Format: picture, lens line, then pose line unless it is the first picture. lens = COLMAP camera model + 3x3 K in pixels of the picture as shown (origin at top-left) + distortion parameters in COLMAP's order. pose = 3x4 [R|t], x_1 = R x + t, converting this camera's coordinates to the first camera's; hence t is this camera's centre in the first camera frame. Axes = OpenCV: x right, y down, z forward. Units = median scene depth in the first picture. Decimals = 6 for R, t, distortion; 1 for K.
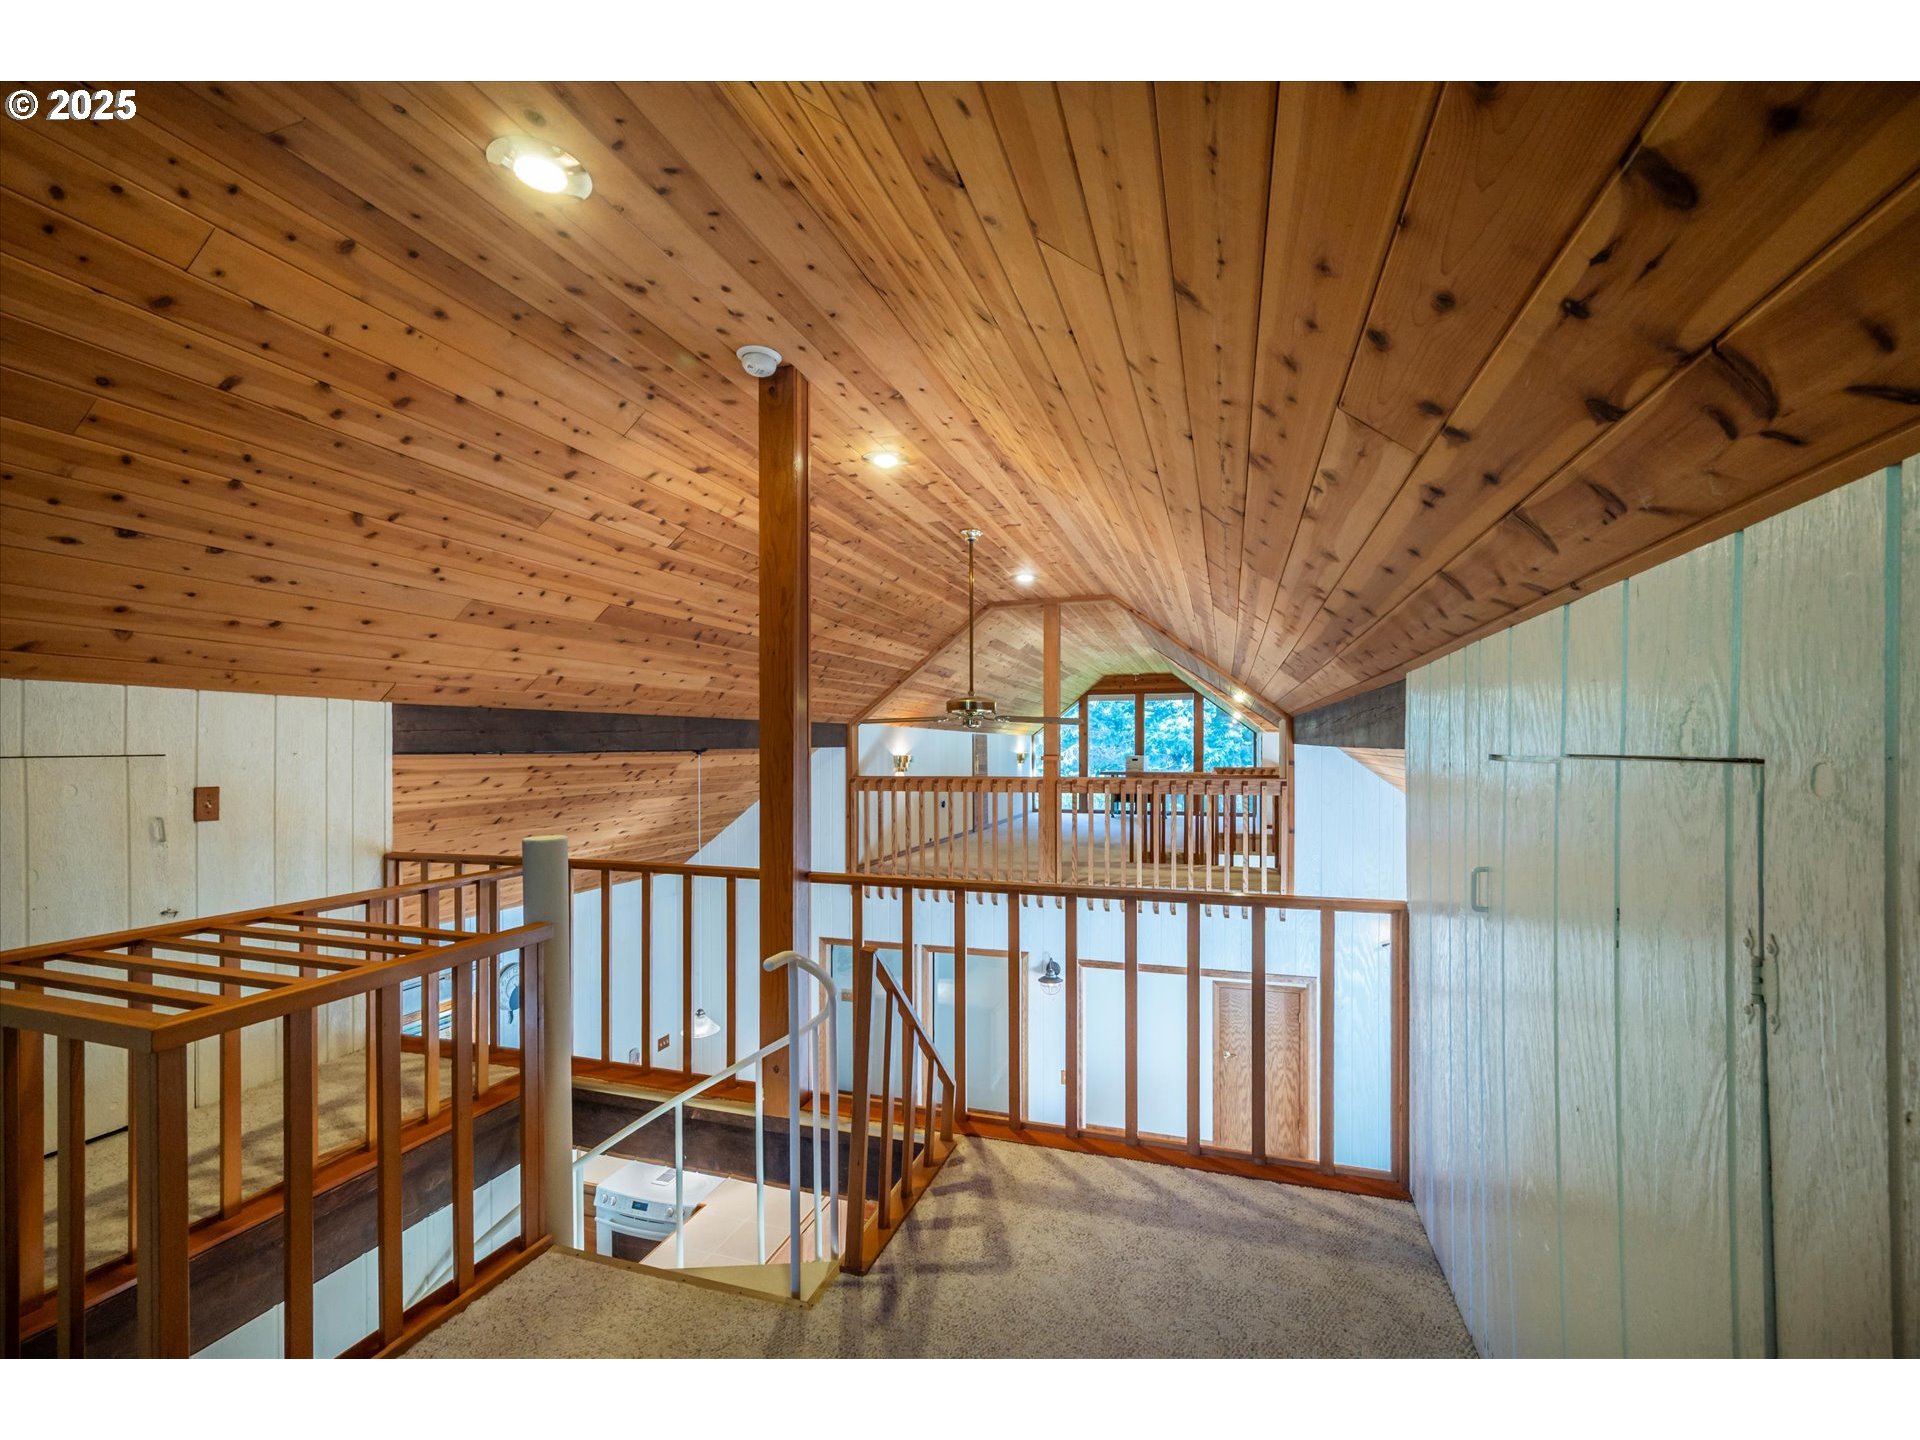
lens RADIAL K [[781.5, 0, 953.2], [0, 781.5, 732.9], [0, 0, 1]] dist [-0.000760, 0.000054]
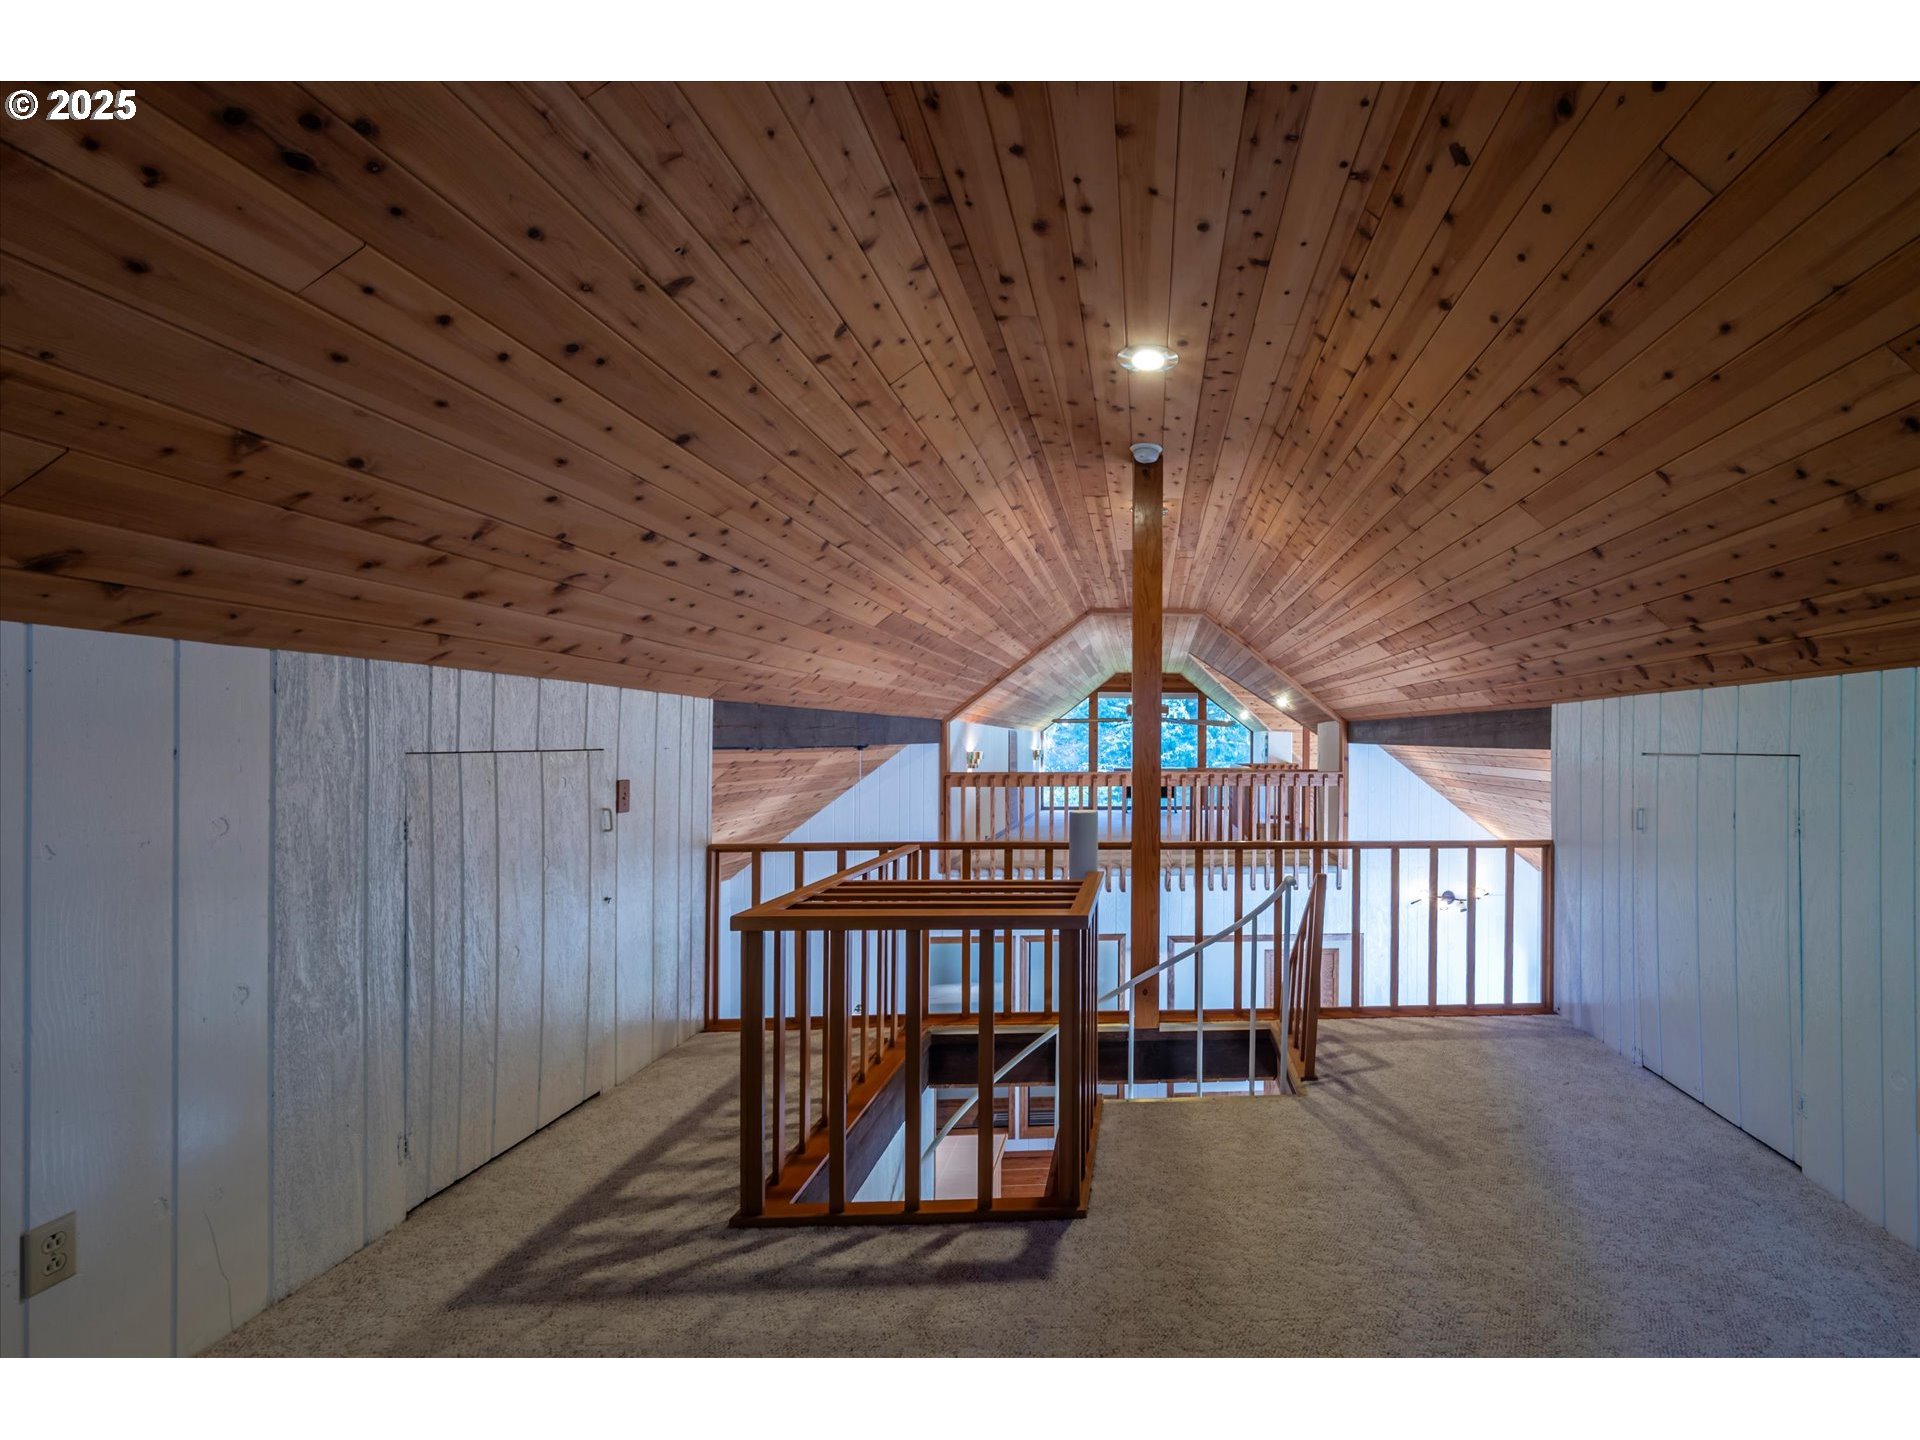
lens RADIAL K [[1111.0, 0, 960.1], [0, 1111.0, 712.9], [0, 0, 1]] dist [-0.004059, -0.000622]
pose [[0.930913, 0.016478, 0.364869, -0.823490], [-0.014210, 0.999859, -0.008900, -0.010470], [-0.364964, 0.003101, 0.931016, -0.424374]]
